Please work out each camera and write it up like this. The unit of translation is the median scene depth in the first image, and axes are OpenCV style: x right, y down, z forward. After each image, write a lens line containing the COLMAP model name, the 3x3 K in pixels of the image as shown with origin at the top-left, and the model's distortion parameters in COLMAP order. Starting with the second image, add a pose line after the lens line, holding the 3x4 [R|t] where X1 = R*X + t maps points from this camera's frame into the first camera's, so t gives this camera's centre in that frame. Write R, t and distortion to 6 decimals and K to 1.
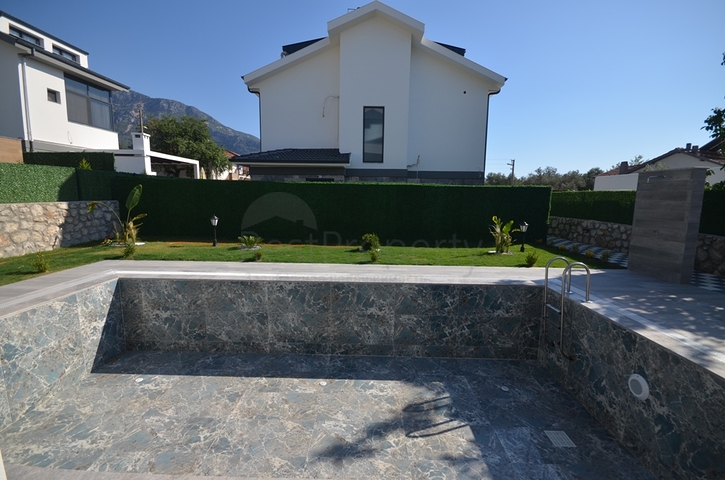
lens RADIAL K [[321.1, 0, 366.9], [0, 321.1, 235.2], [0, 0, 1]] dist [0.004338, -0.005525]
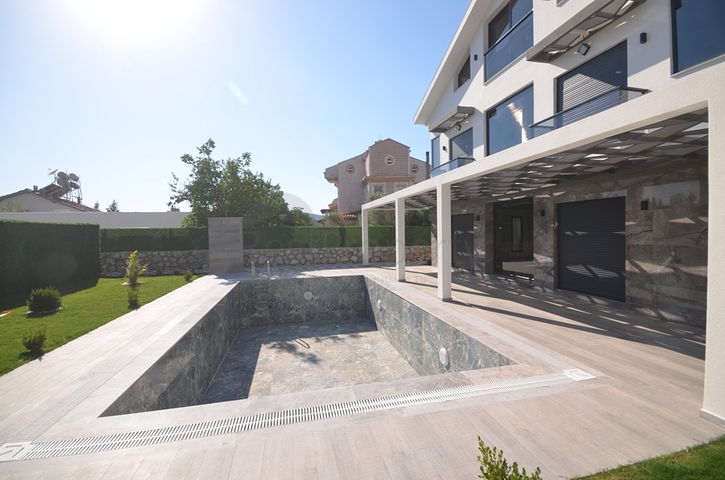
lens RADIAL K [[321.1, 0, 365.7], [0, 321.1, 240.1], [0, 0, 1]] dist [0.004338, -0.005525]
pose [[-0.245301, -0.037057, 0.968738, -0.842054], [0.135280, 0.988184, 0.072056, -0.063313], [-0.959962, 0.148727, -0.237390, 0.461292]]
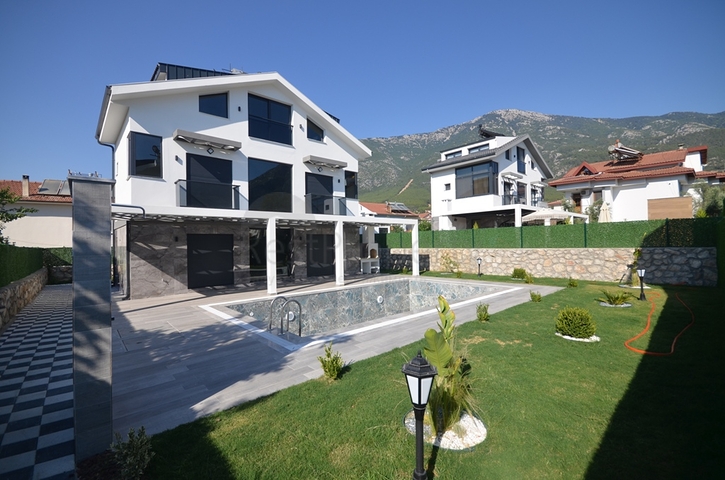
lens RADIAL K [[321.1, 0, 361.9], [0, 321.1, 239.7], [0, 0, 1]] dist [0.004338, -0.005525]
pose [[-0.732096, -0.007611, -0.681159, 0.695787], [-0.076663, 0.994506, 0.071283, -0.137441], [0.676874, 0.104405, -0.728657, 1.141676]]
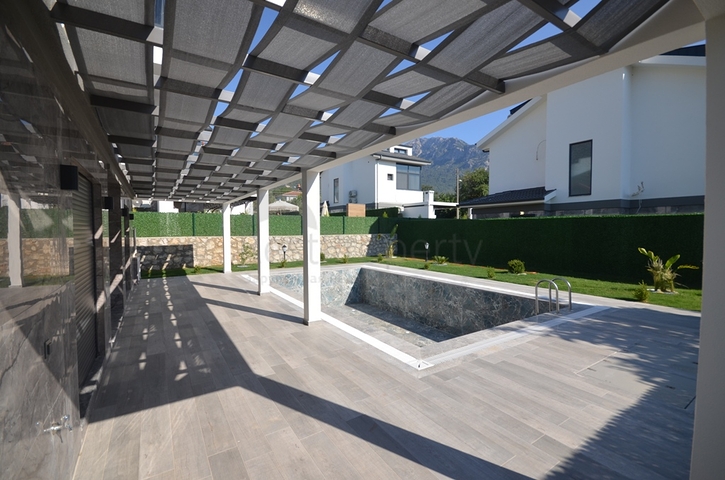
lens RADIAL K [[321.1, 0, 365.7], [0, 321.1, 239.0], [0, 0, 1]] dist [0.004338, -0.005525]
pose [[0.561090, 0.009760, -0.827697, 0.685725], [-0.093187, 0.994319, -0.051446, 0.032181], [0.822492, 0.105996, 0.558812, -0.141402]]
